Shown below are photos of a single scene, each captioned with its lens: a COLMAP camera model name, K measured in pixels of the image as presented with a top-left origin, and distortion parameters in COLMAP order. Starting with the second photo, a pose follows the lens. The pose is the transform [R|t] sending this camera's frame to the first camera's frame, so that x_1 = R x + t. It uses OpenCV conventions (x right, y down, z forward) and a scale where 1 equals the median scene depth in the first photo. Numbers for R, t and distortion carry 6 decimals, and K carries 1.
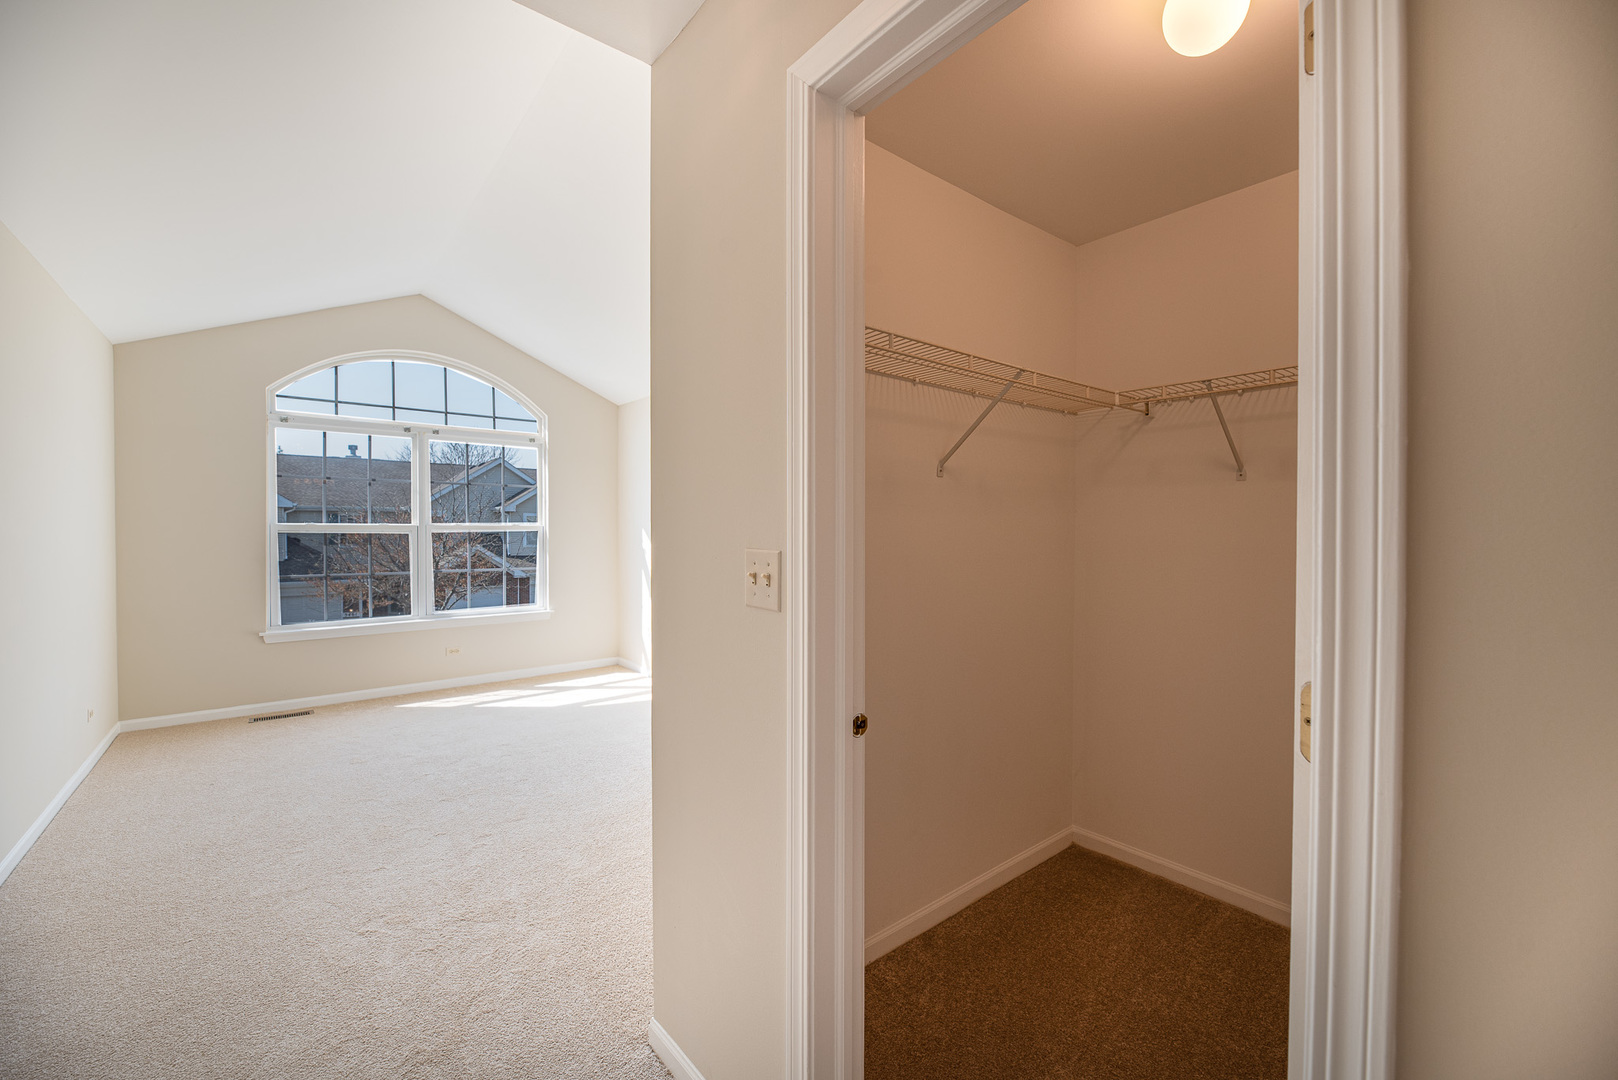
lens RADIAL K [[646.0, 0, 824.3], [0, 646.0, 536.3], [0, 0, 1]] dist [0.000990, -0.004420]
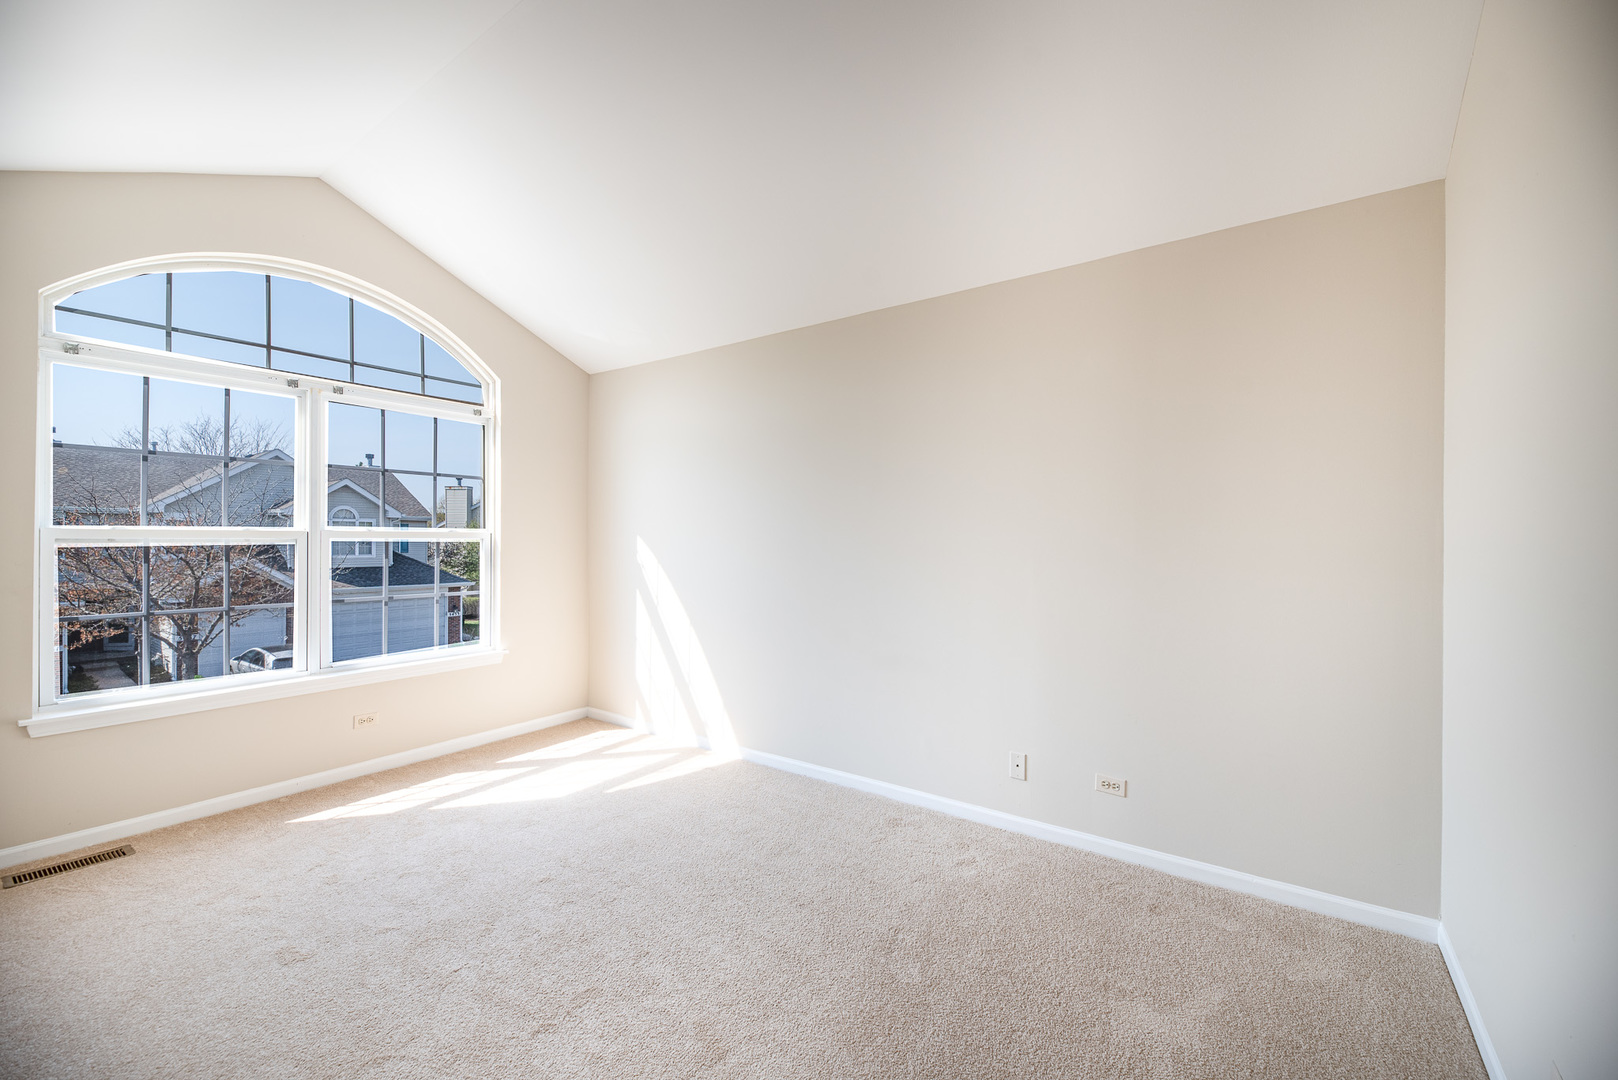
lens RADIAL K [[646.0, 0, 824.3], [0, 646.0, 536.3], [0, 0, 1]] dist [0.000990, -0.004420]
pose [[0.966252, 0.000634, 0.257598, -0.294291], [0.002233, 0.999939, -0.010837, -0.003467], [-0.257589, 0.011047, 0.966191, 0.238623]]
